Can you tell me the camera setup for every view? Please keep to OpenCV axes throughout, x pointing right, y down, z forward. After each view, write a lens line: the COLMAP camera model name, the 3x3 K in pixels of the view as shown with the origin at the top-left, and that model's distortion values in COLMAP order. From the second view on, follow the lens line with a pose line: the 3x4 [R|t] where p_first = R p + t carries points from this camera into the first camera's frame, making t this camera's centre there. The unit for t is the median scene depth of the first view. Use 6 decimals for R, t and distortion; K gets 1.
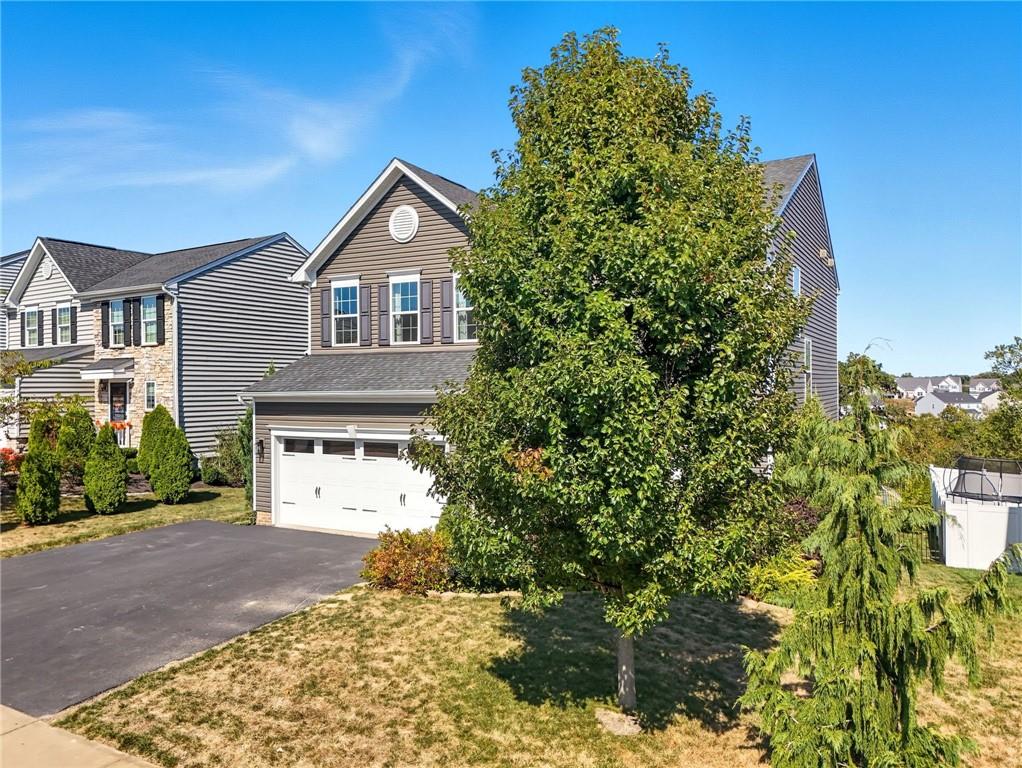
lens RADIAL K [[764.2, 0, 517.4], [0, 764.2, 379.6], [0, 0, 1]] dist [0.031190, -0.000520]
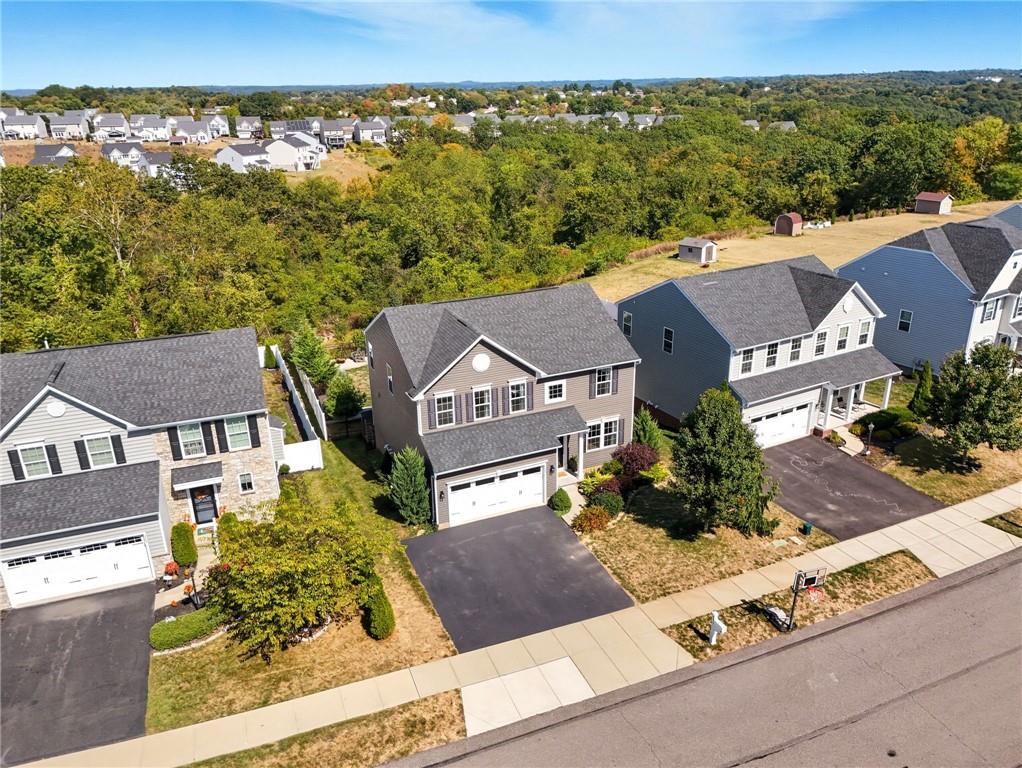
lens RADIAL K [[764.2, 0, 510.6], [0, 764.2, 385.2], [0, 0, 1]] dist [0.031190, -0.000520]
pose [[0.611241, -0.300753, 0.732074, -1.122134], [0.012357, 0.928498, 0.371131, -0.634311], [-0.791348, -0.217804, 0.571252, -0.124445]]
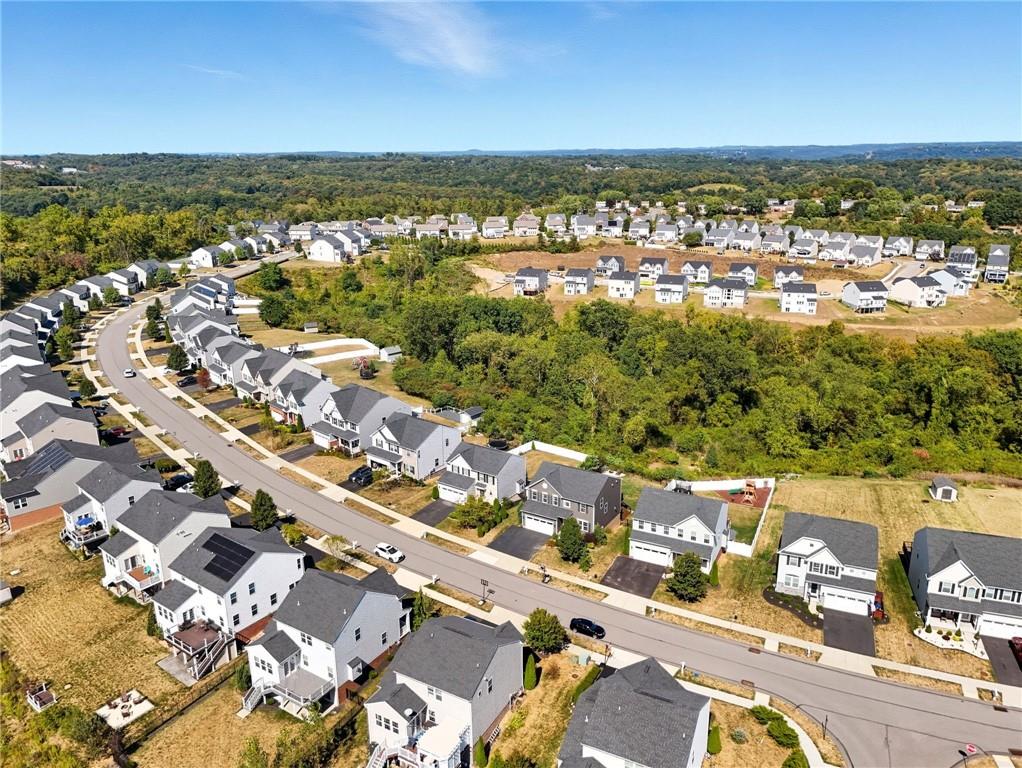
lens RADIAL K [[764.2, 0, 510.1], [0, 764.2, 383.3], [0, 0, 1]] dist [0.031190, -0.000520]
pose [[0.998954, 0.004804, -0.045473, -0.114732], [0.009375, 0.951825, 0.306500, -2.220858], [0.044754, -0.306606, 0.950784, -3.605847]]
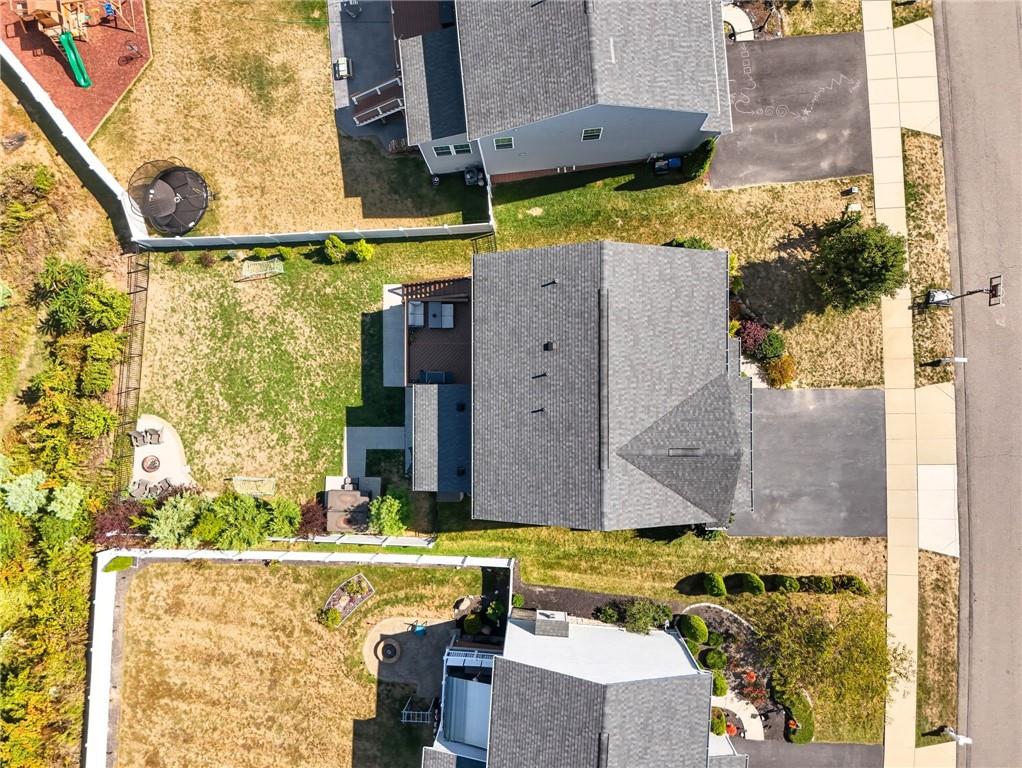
lens RADIAL K [[764.2, 0, 510.3], [0, 764.2, 385.3], [0, 0, 1]] dist [0.031190, -0.000520]
pose [[-0.485328, -0.874135, 0.018560, 0.139917], [0.014290, 0.013294, 0.999810, -1.434661], [-0.874216, 0.485500, 0.006039, 0.993894]]
